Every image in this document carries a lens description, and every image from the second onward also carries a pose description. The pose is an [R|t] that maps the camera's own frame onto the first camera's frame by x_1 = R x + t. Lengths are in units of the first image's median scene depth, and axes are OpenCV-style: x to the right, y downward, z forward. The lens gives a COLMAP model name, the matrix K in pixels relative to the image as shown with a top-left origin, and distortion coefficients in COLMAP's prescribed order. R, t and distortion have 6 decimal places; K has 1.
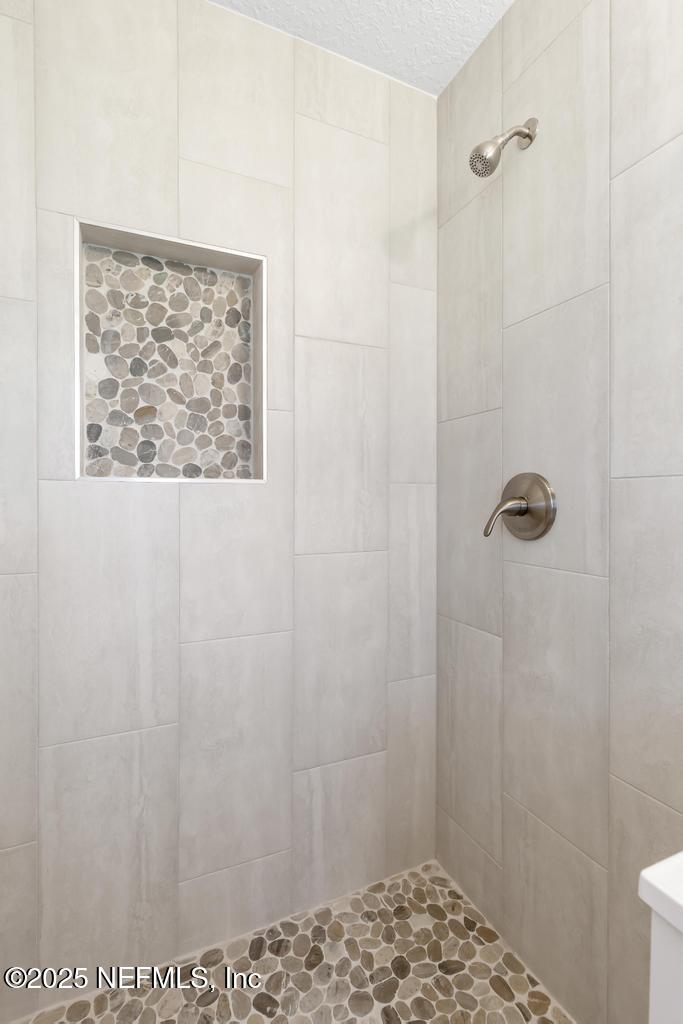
lens RADIAL K [[482.2, 0, 356.4], [0, 482.2, 492.2], [0, 0, 1]] dist [0.002968, 0.000267]
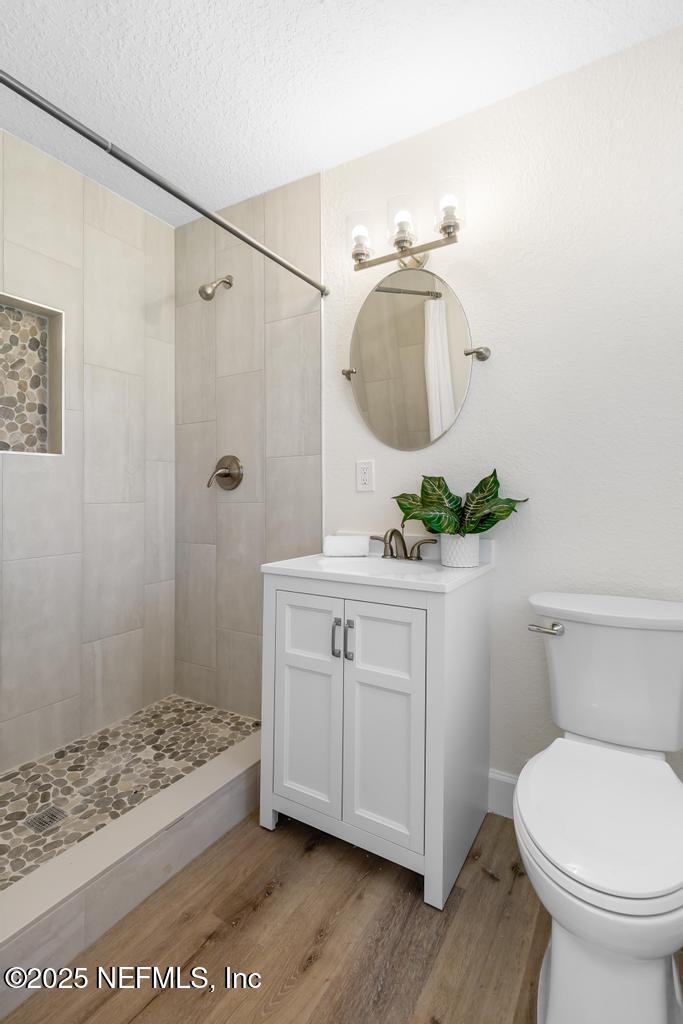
lens RADIAL K [[482.2, 0, 356.4], [0, 482.2, 492.2], [0, 0, 1]] dist [0.002968, 0.000267]
pose [[0.827526, -0.005127, 0.561405, -0.273822], [0.001762, 0.999977, 0.006536, 0.084225], [-0.561425, -0.004419, 0.827516, -0.786860]]
